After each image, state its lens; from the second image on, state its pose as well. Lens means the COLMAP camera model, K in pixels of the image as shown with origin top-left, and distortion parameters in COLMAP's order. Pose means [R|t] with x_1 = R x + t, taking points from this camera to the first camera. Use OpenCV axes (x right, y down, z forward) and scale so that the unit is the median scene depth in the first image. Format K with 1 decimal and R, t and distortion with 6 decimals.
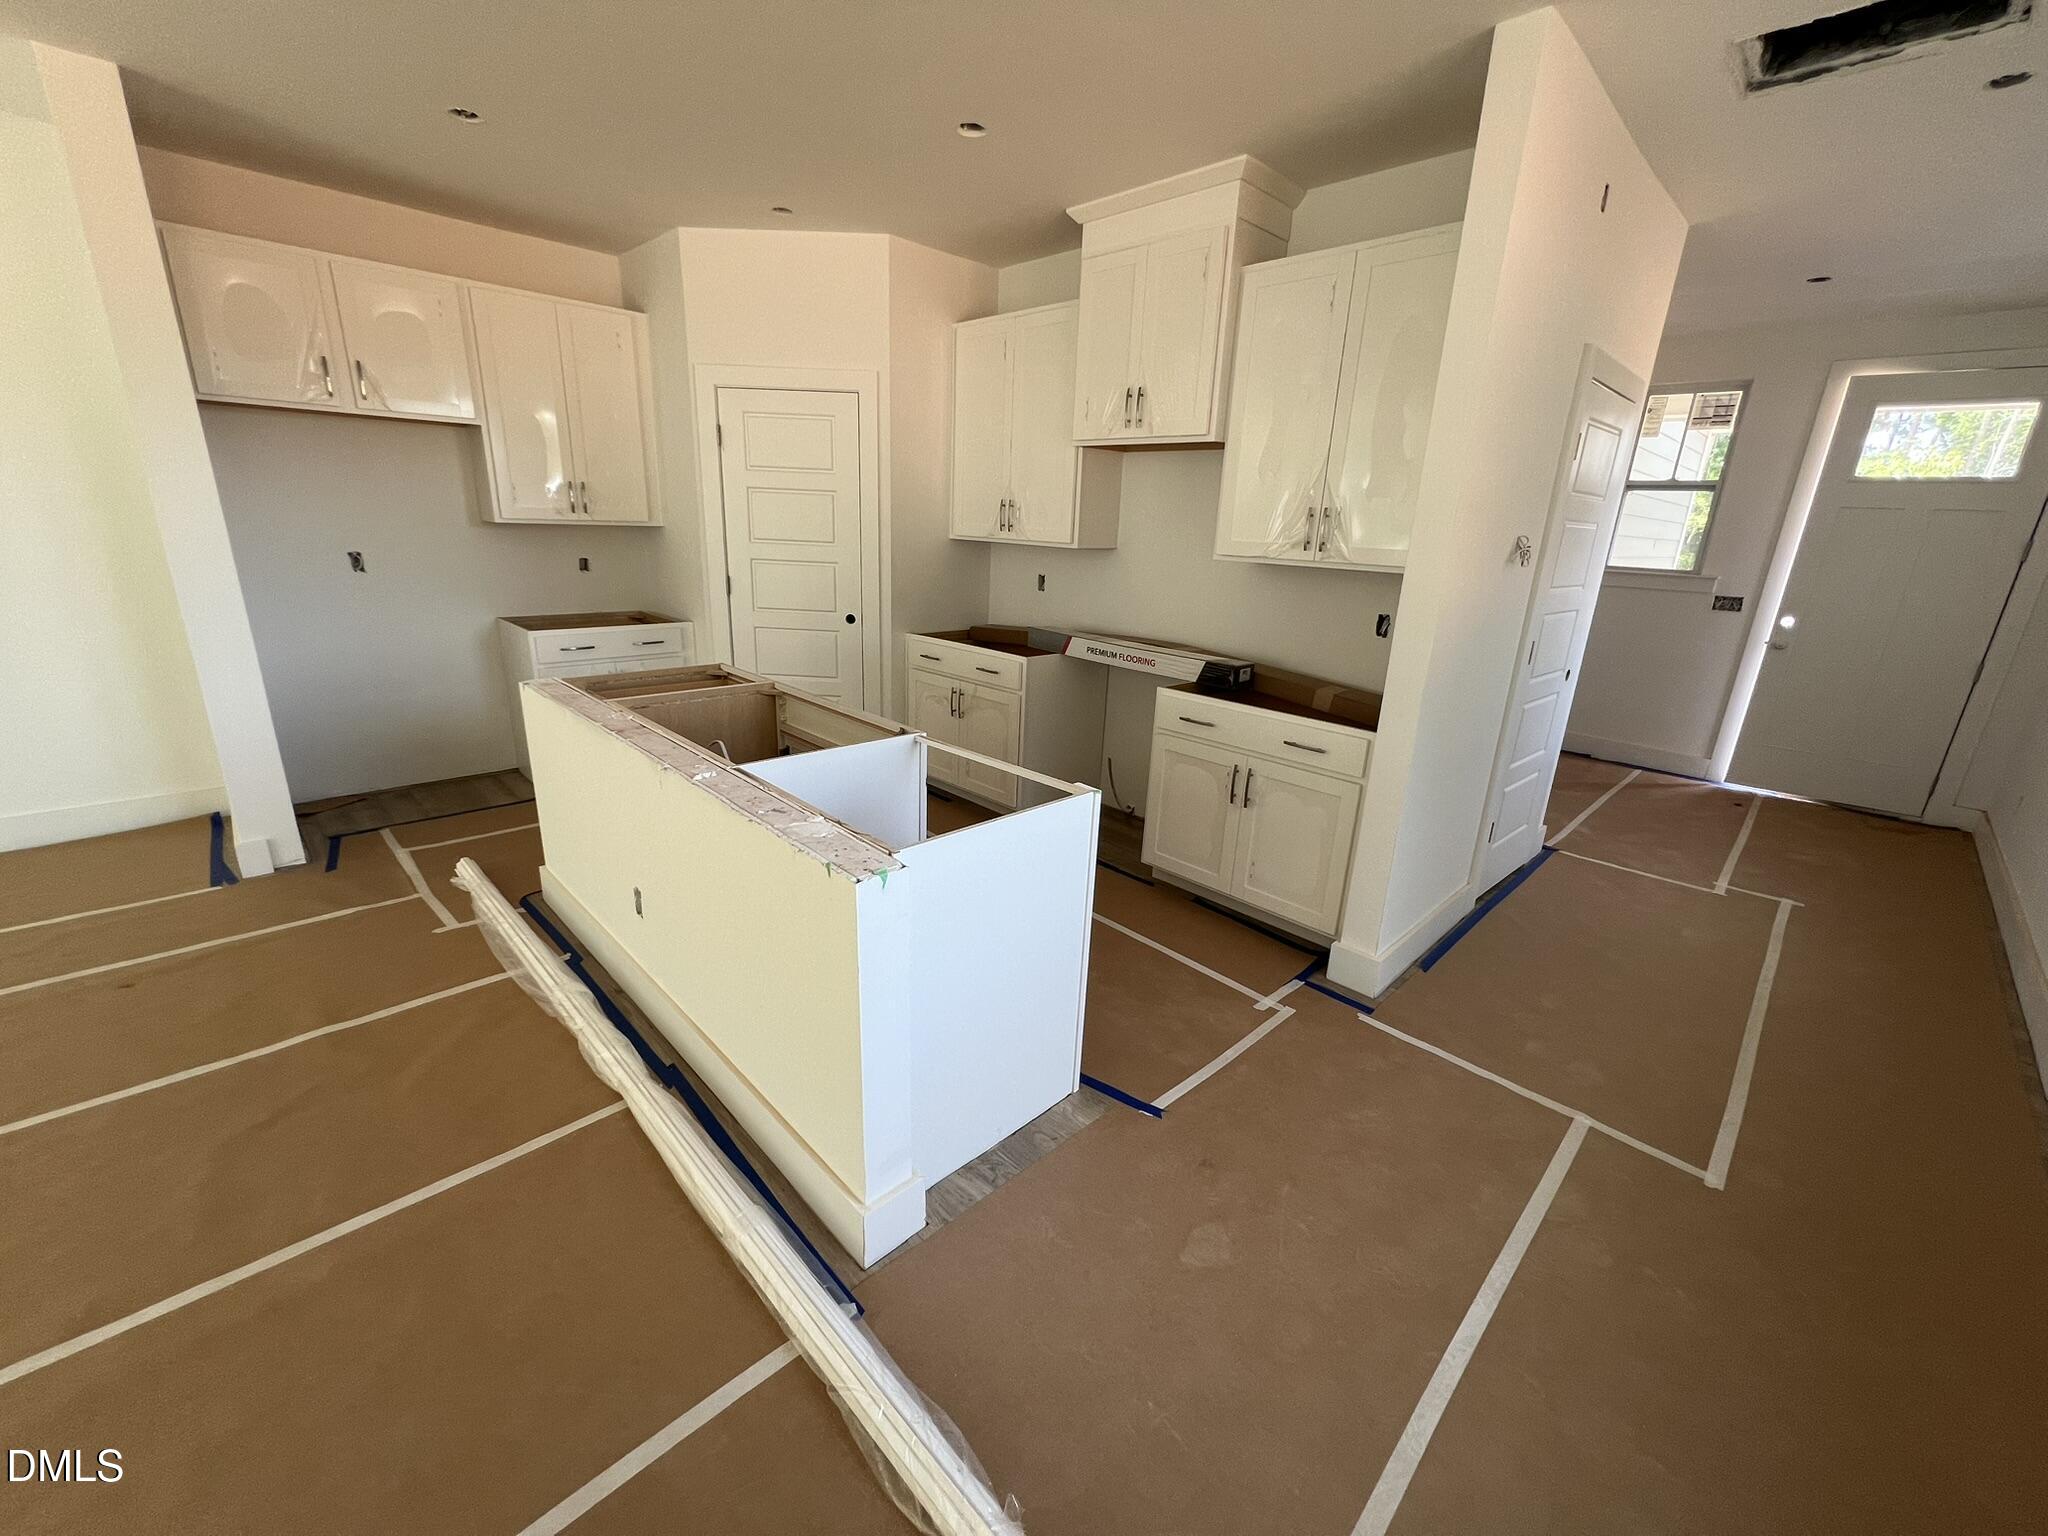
lens RADIAL K [[819.2, 0, 1021.0], [0, 819.2, 769.3], [0, 0, 1]] dist [-0.001427, -0.000357]
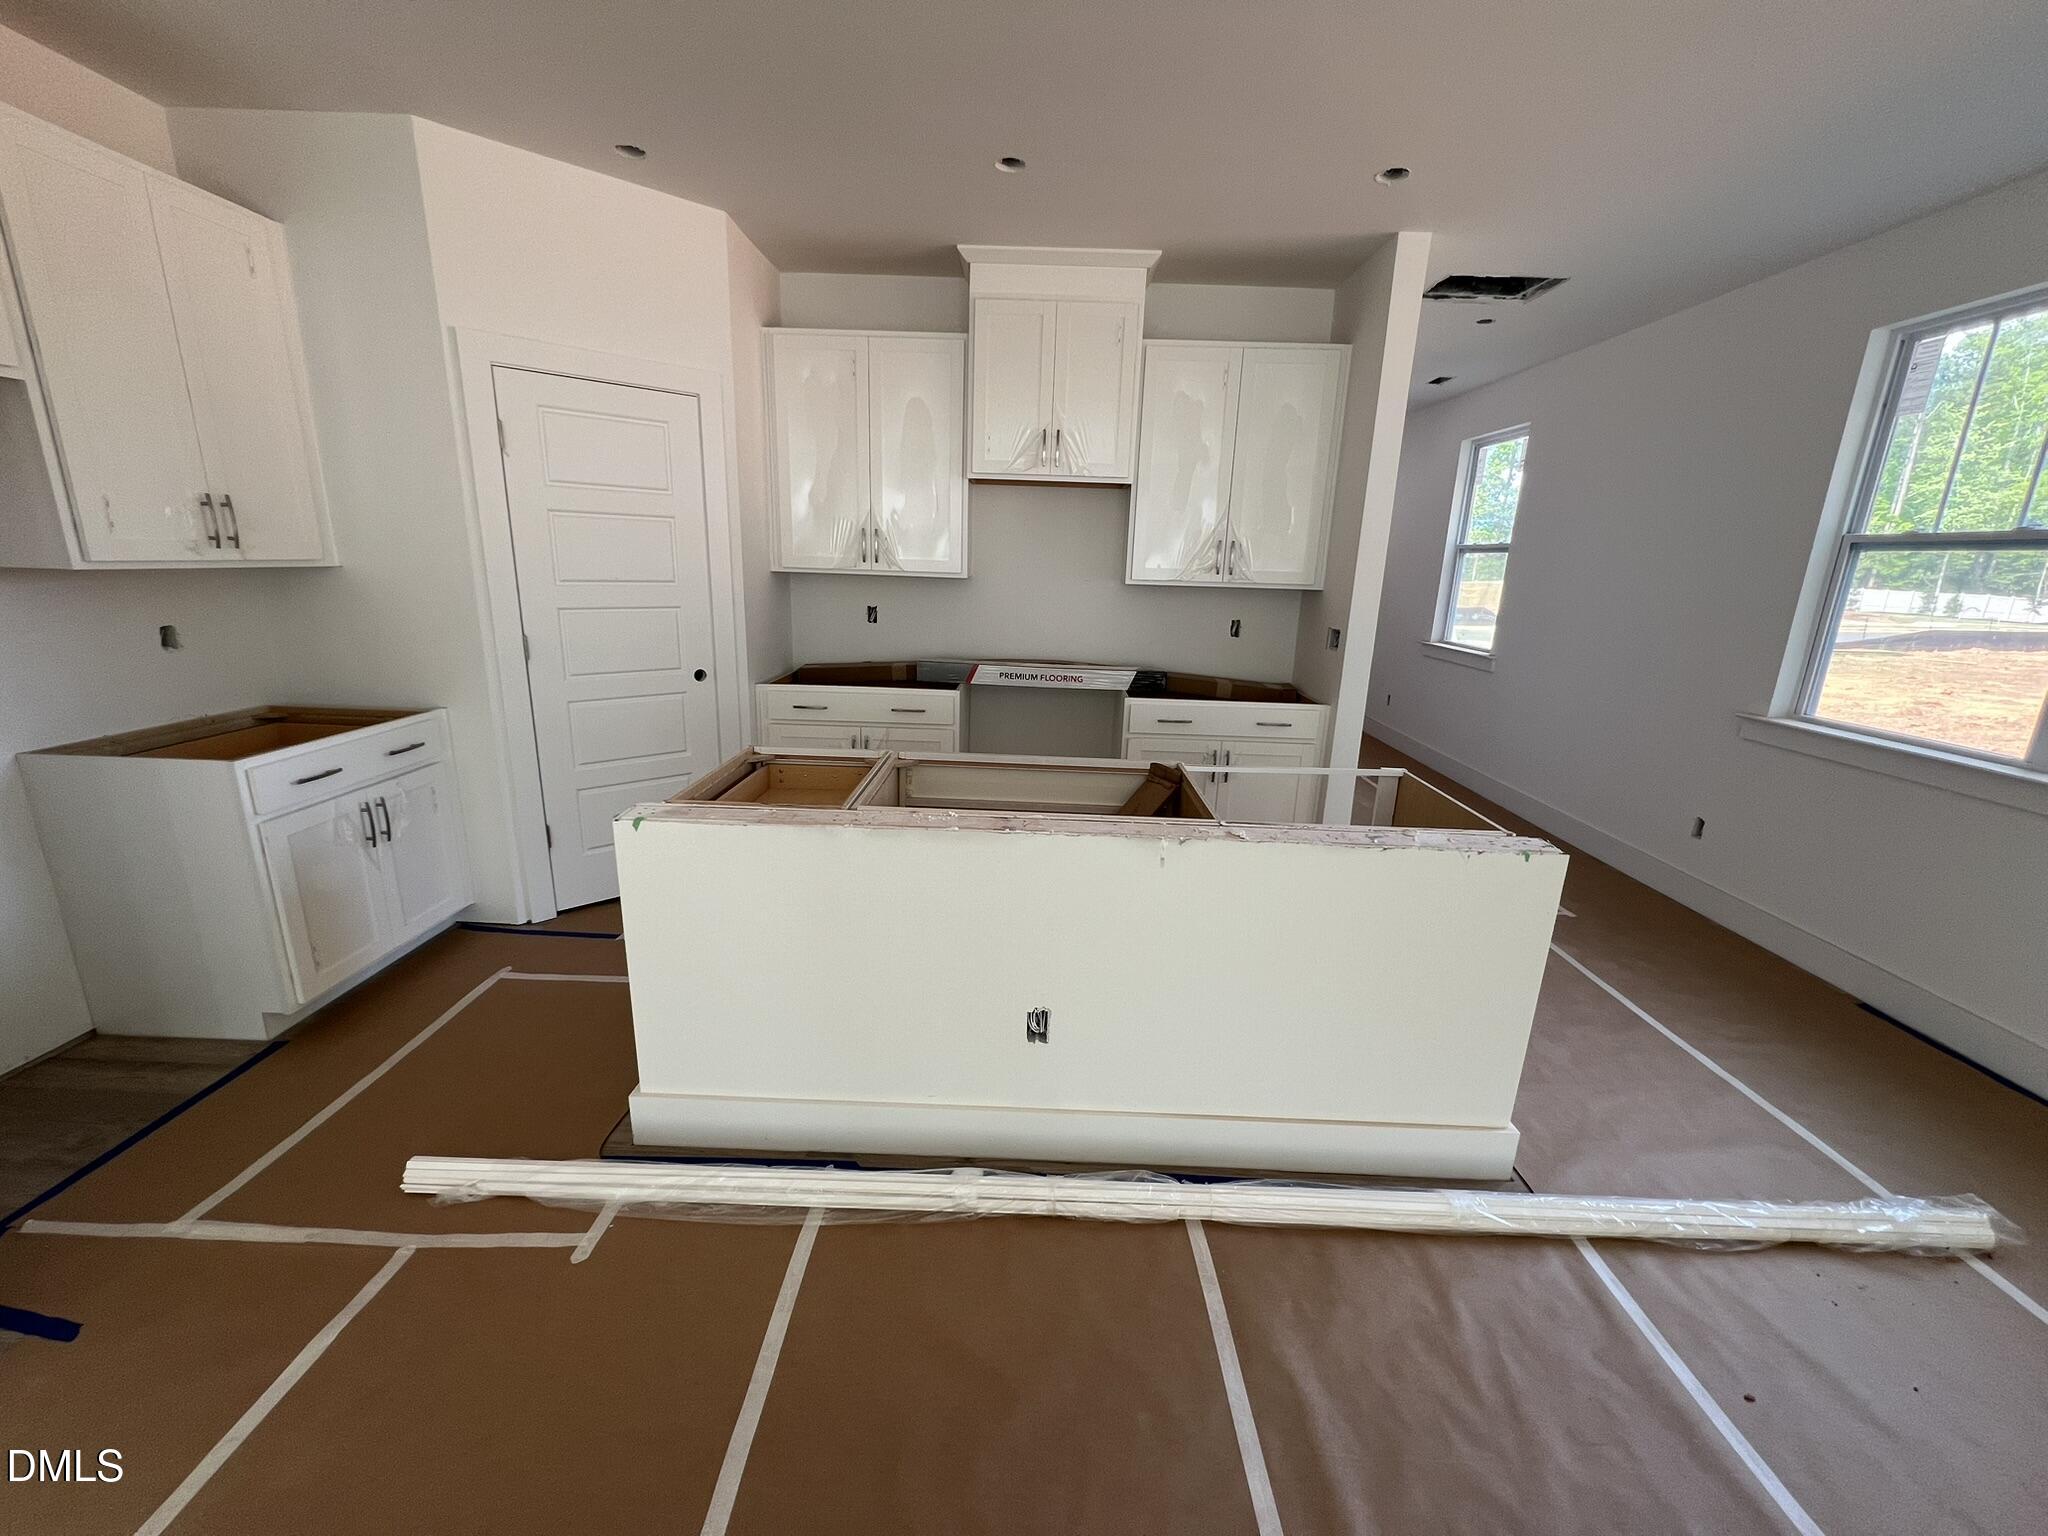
lens RADIAL K [[819.2, 0, 1023.8], [0, 819.2, 768.6], [0, 0, 1]] dist [-0.001427, -0.000357]
pose [[0.711653, -0.194379, 0.675105, -0.607616], [0.204098, 0.976718, 0.066073, -0.092462], [-0.672231, 0.090767, 0.734756, 0.232305]]
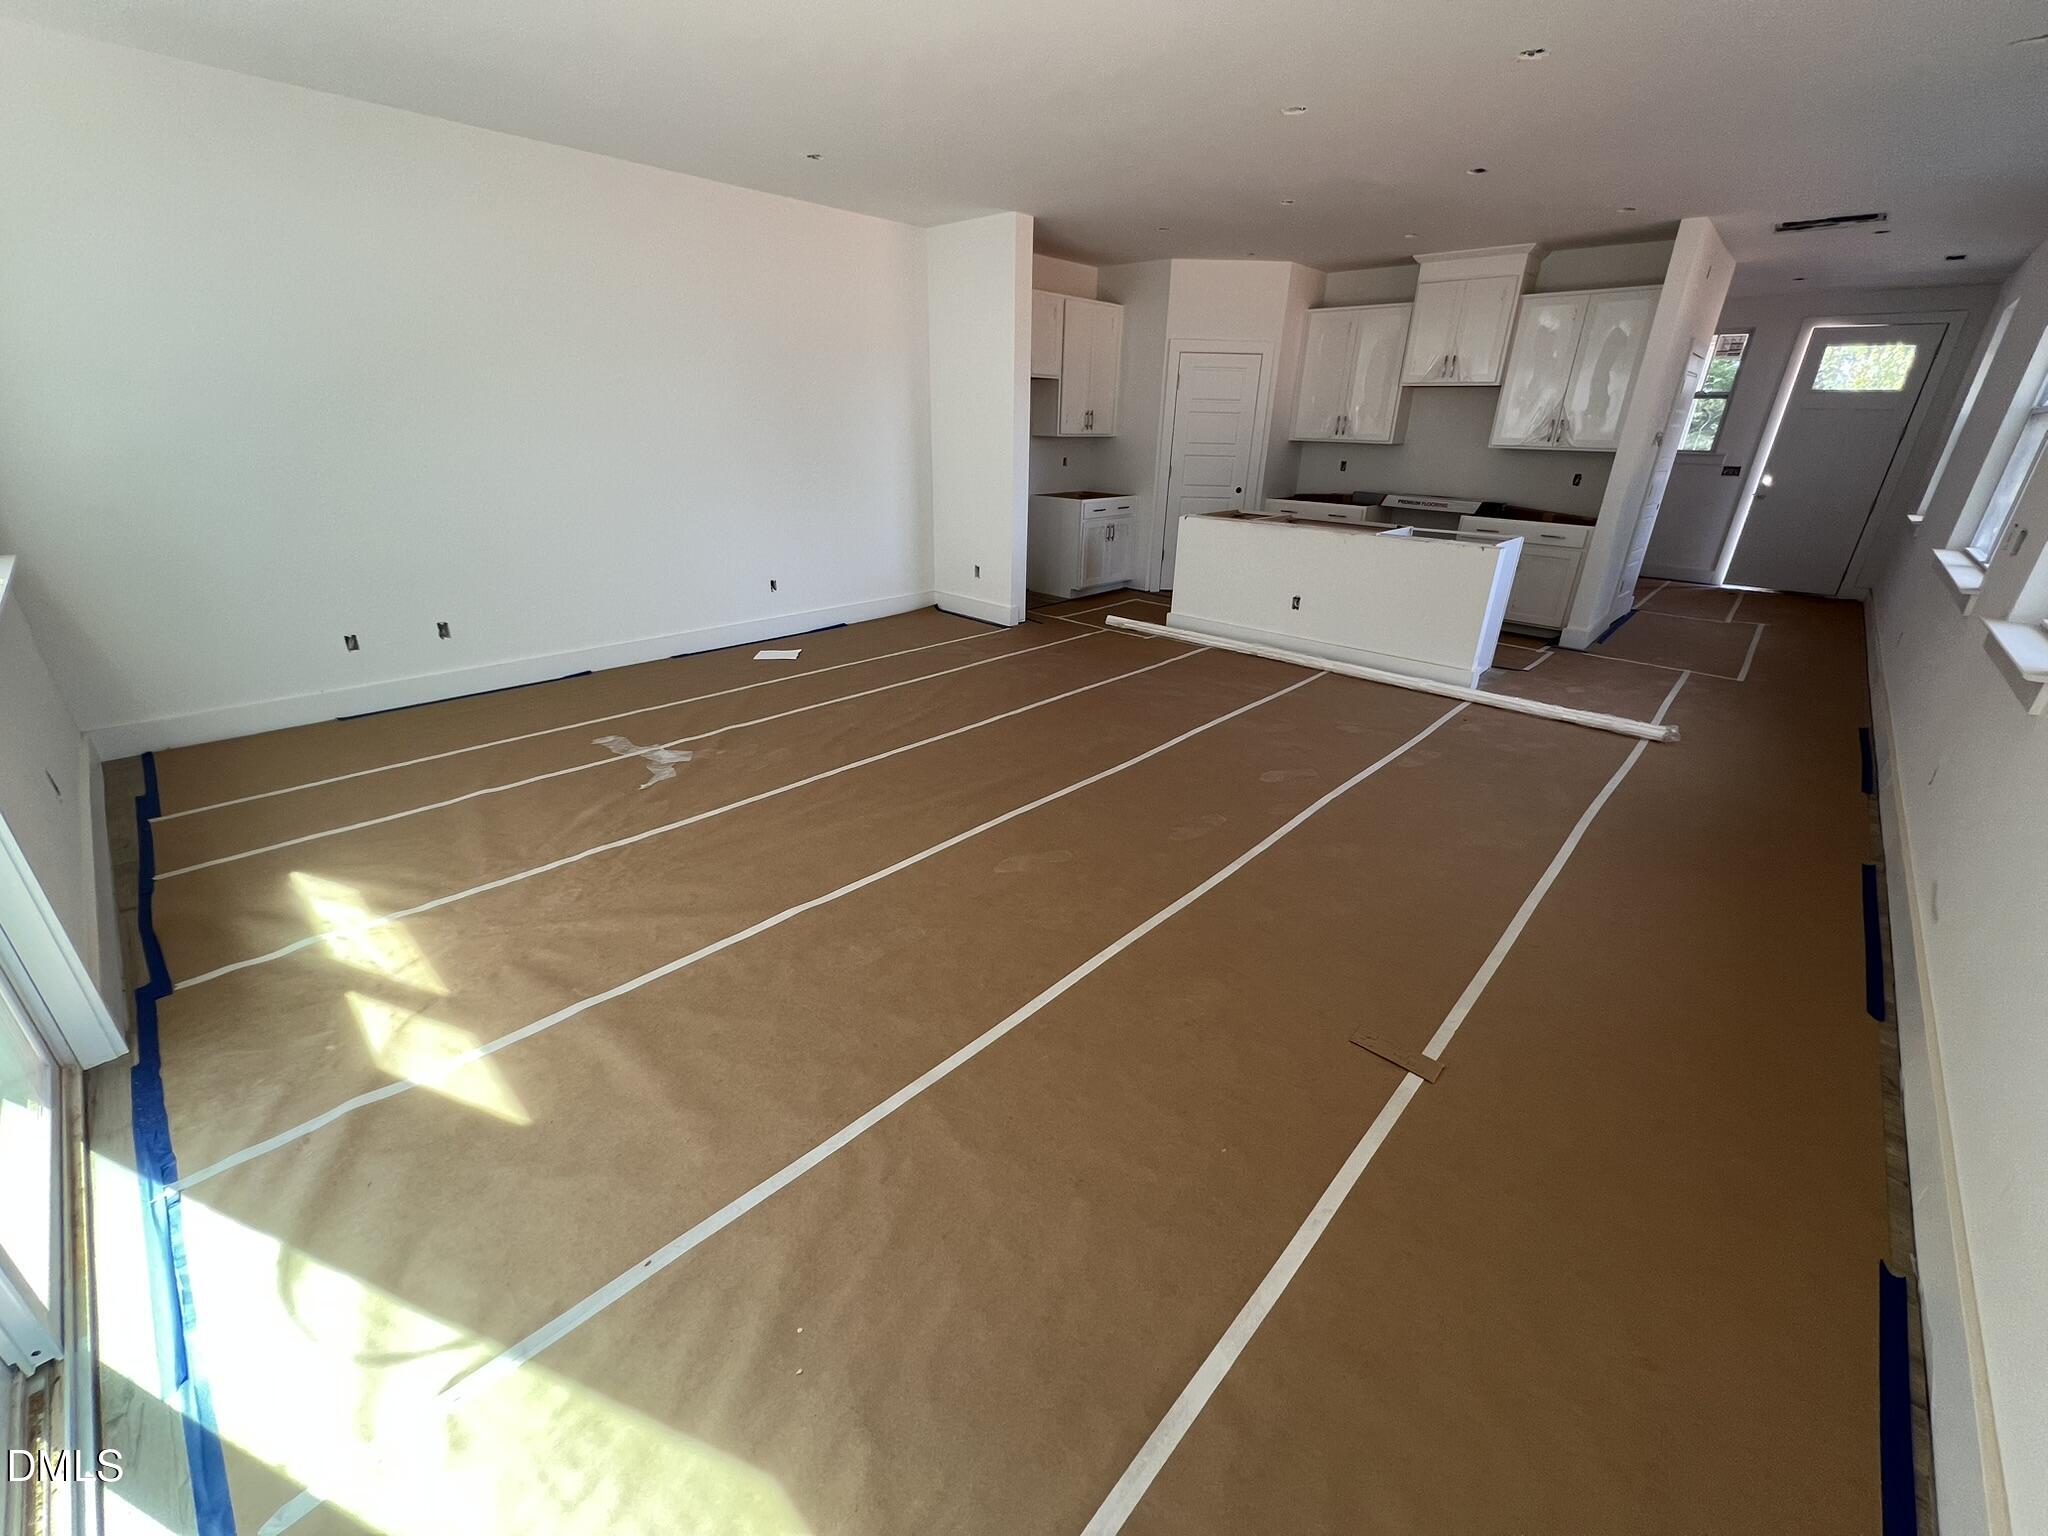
lens RADIAL K [[819.2, 0, 1022.8], [0, 819.2, 769.1], [0, 0, 1]] dist [-0.001427, -0.000357]
pose [[0.998659, -0.037714, 0.035454, -0.830659], [0.033757, 0.993766, 0.106256, 0.221420], [-0.039240, -0.104917, 0.993706, -0.829290]]
